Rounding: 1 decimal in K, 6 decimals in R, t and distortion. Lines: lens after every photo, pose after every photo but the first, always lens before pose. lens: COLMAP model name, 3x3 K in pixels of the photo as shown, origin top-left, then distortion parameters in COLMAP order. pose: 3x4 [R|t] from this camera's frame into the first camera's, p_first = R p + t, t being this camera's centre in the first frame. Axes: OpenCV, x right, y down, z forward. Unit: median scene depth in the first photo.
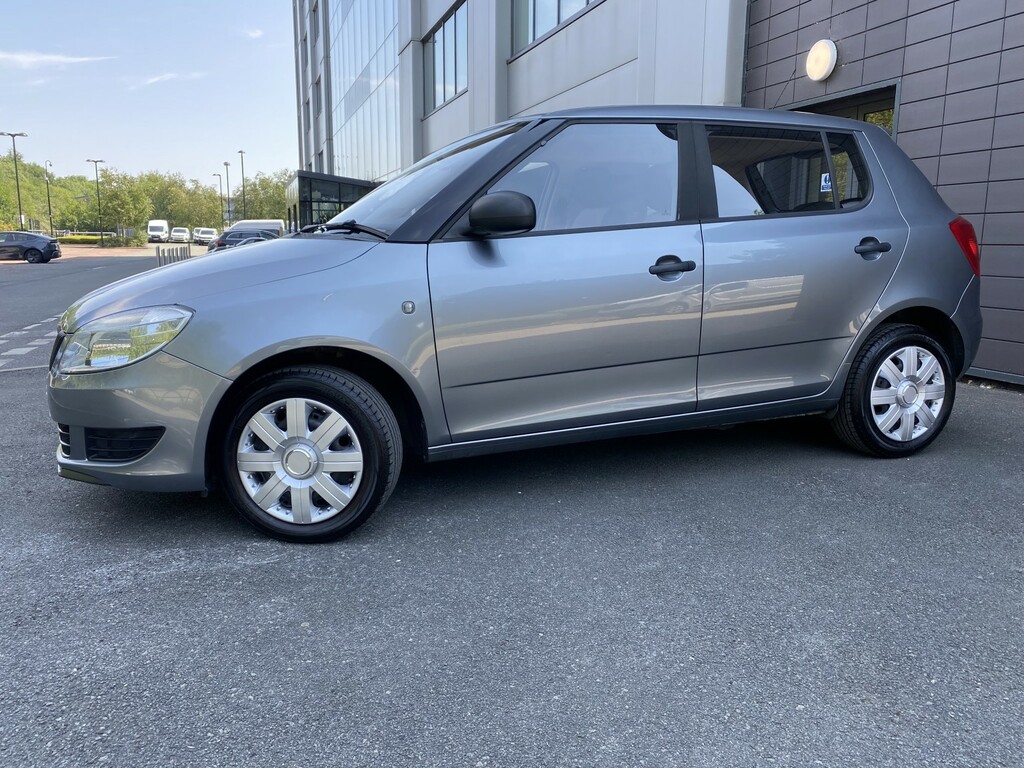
lens RADIAL K [[756.3, 0, 512.4], [0, 756.3, 349.2], [0, 0, 1]] dist [0.062224, -0.063592]
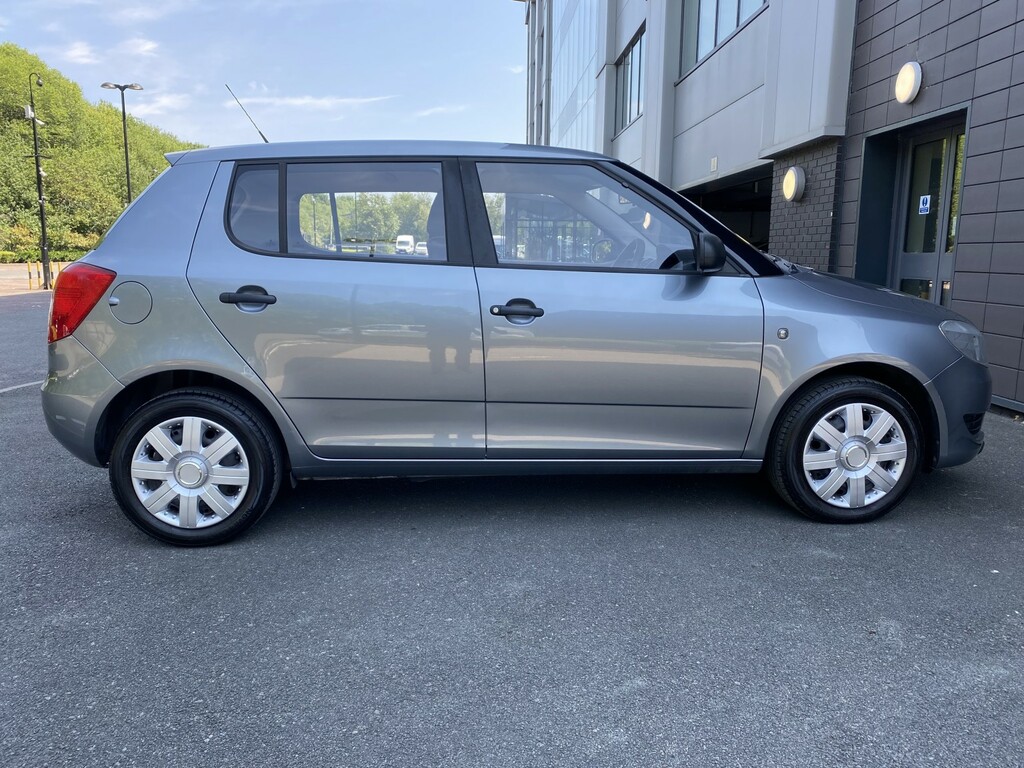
lens RADIAL K [[756.3, 0, 512.4], [0, 756.3, 349.2], [0, 0, 1]] dist [0.062224, -0.063592]
pose [[0.957585, 0.040784, -0.285250, 0.176090], [-0.045668, 0.998902, -0.010487, -0.002927], [0.284509, 0.023069, 0.958396, -0.063279]]
